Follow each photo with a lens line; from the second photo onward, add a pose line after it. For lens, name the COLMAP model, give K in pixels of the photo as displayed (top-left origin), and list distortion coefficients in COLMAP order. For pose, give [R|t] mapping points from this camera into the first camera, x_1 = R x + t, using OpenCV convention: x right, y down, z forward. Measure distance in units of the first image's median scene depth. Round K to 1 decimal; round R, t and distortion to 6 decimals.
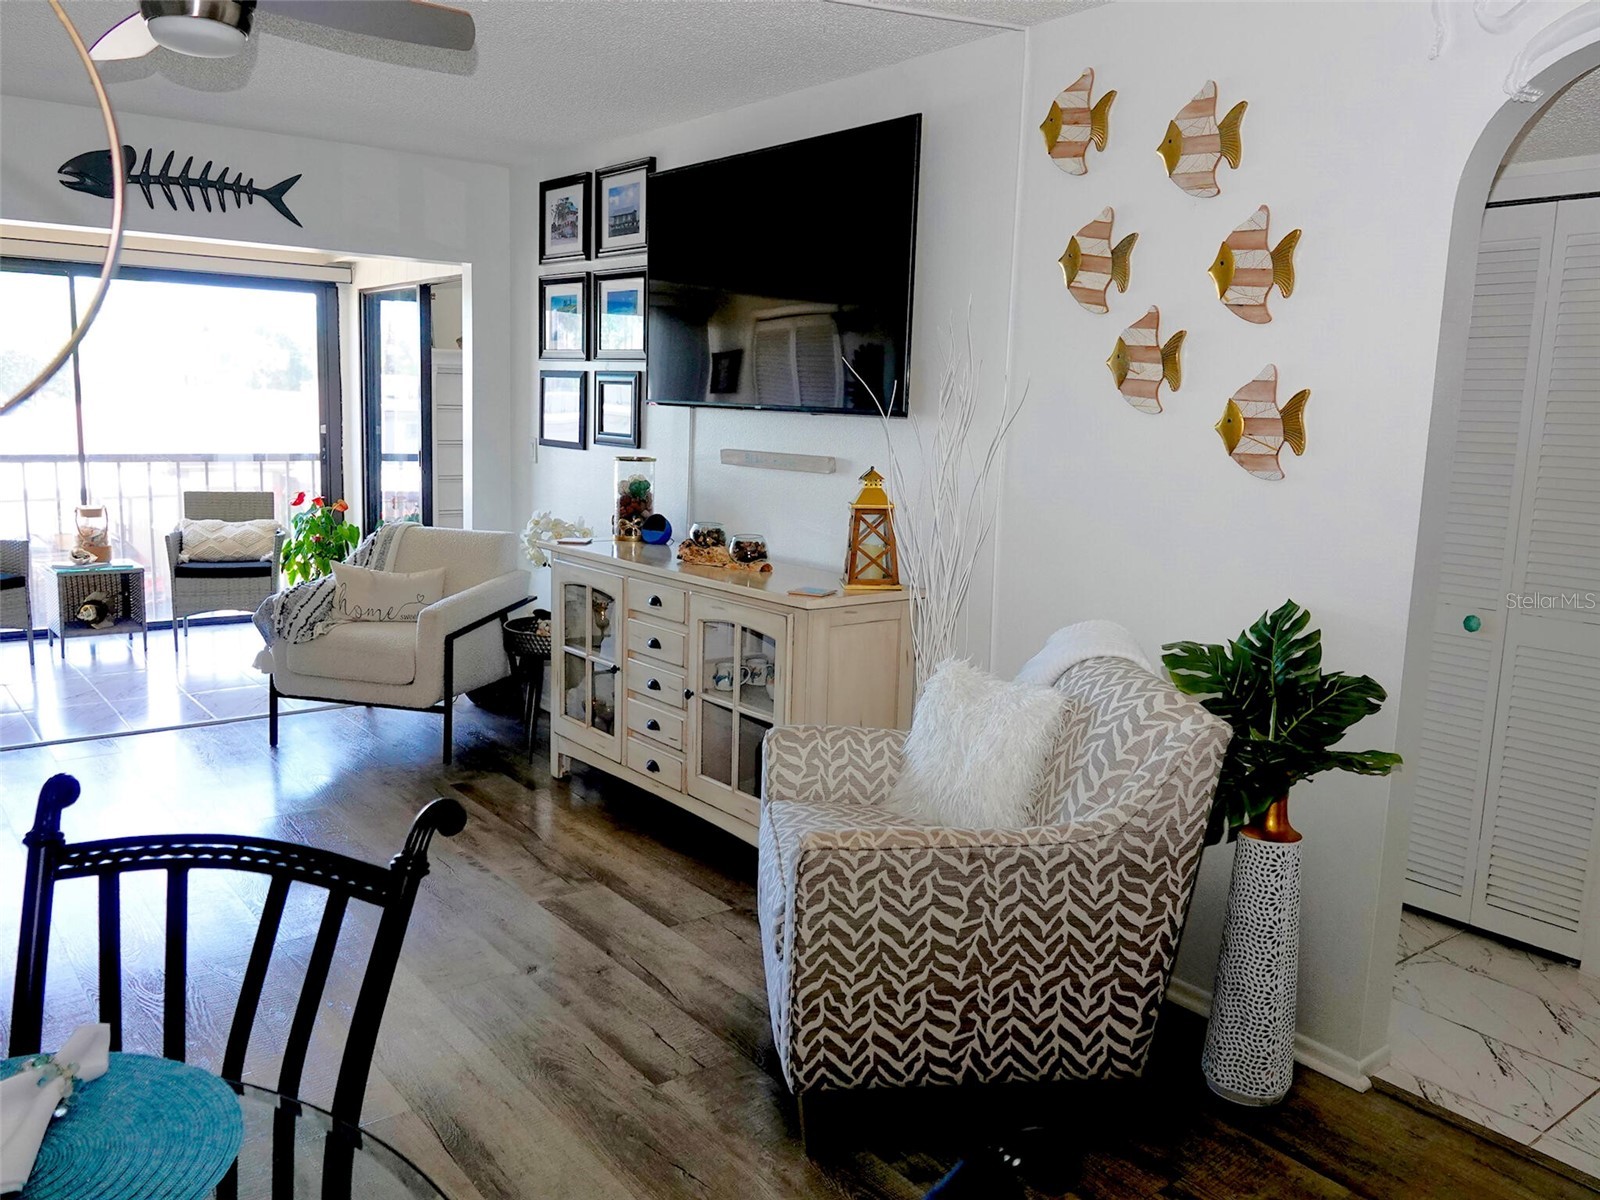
lens RADIAL K [[1378.4, 0, 801.3], [0, 1378.4, 592.6], [0, 0, 1]] dist [-0.003032, 0.000119]
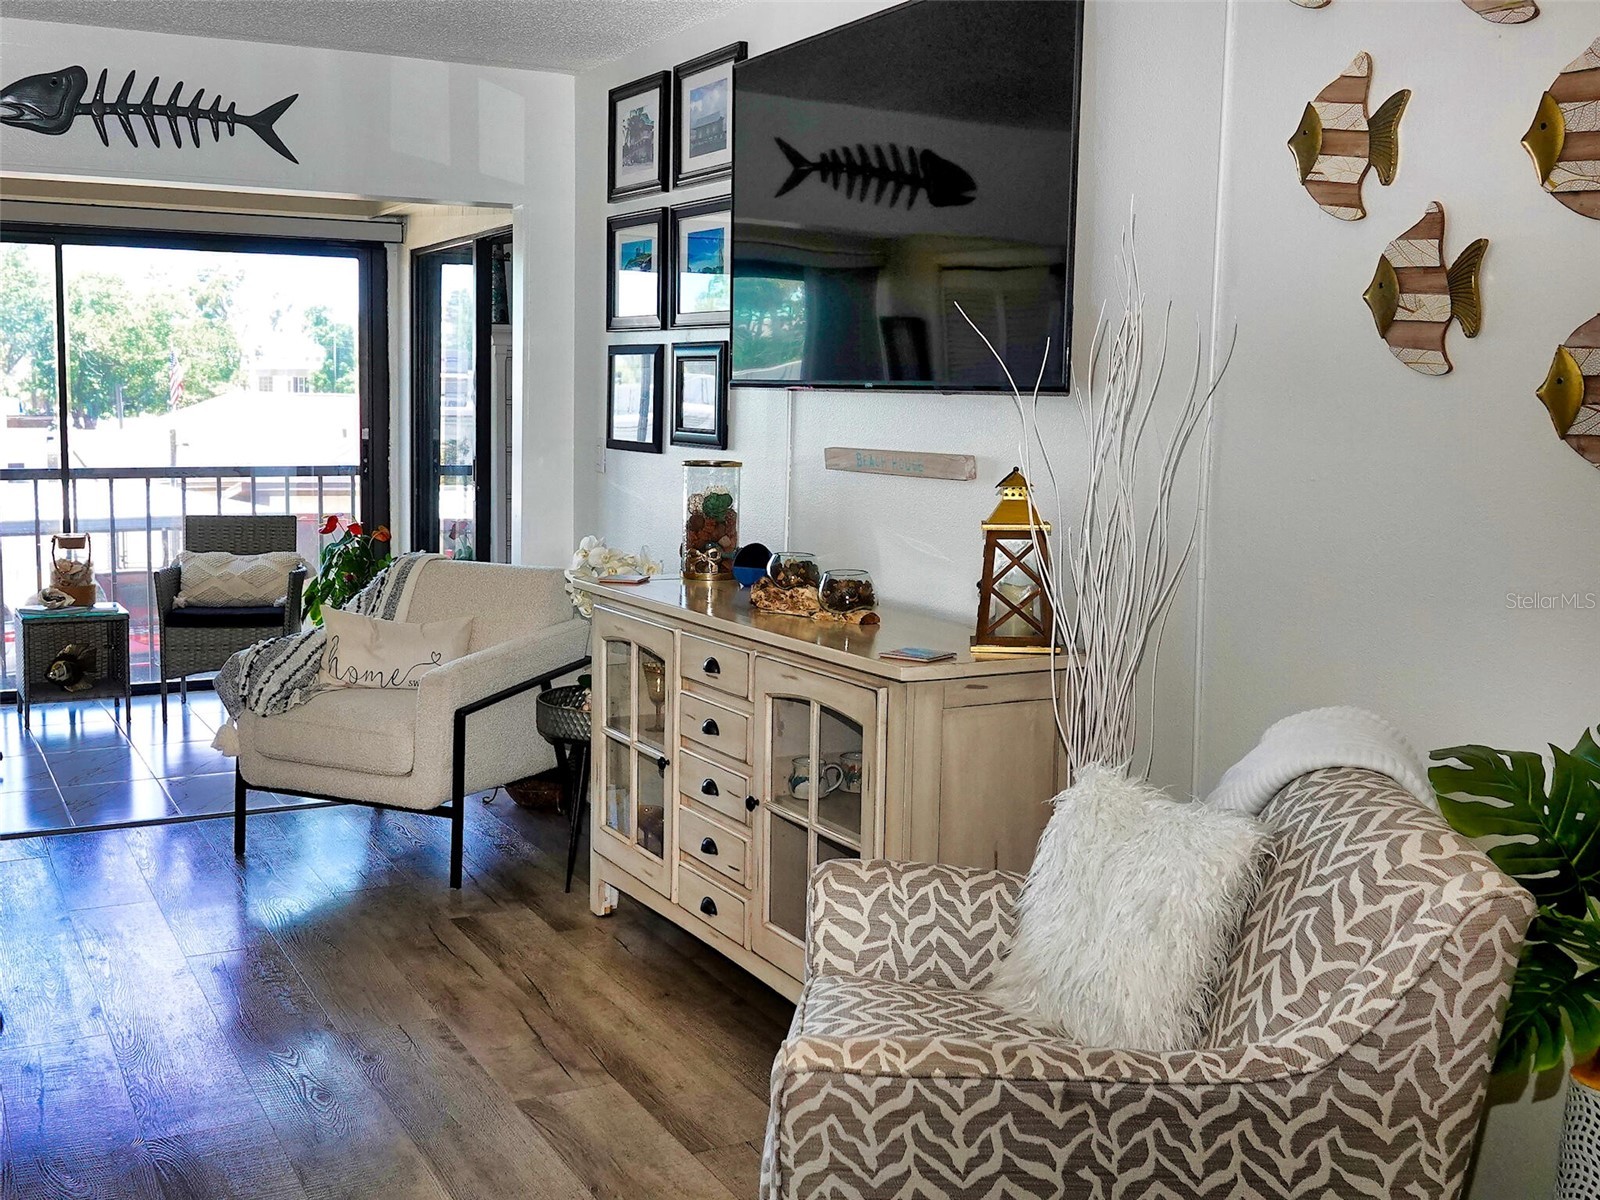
lens RADIAL K [[1837.1, 0, 685.4], [0, 1837.1, 550.3], [0, 0, 1]] dist [0.004753, -0.003283]
pose [[0.978272, 0.000860, -0.207322, 0.061238], [-0.012609, 0.998387, -0.055356, -0.000427], [0.206940, 0.056767, 0.976705, 0.080263]]
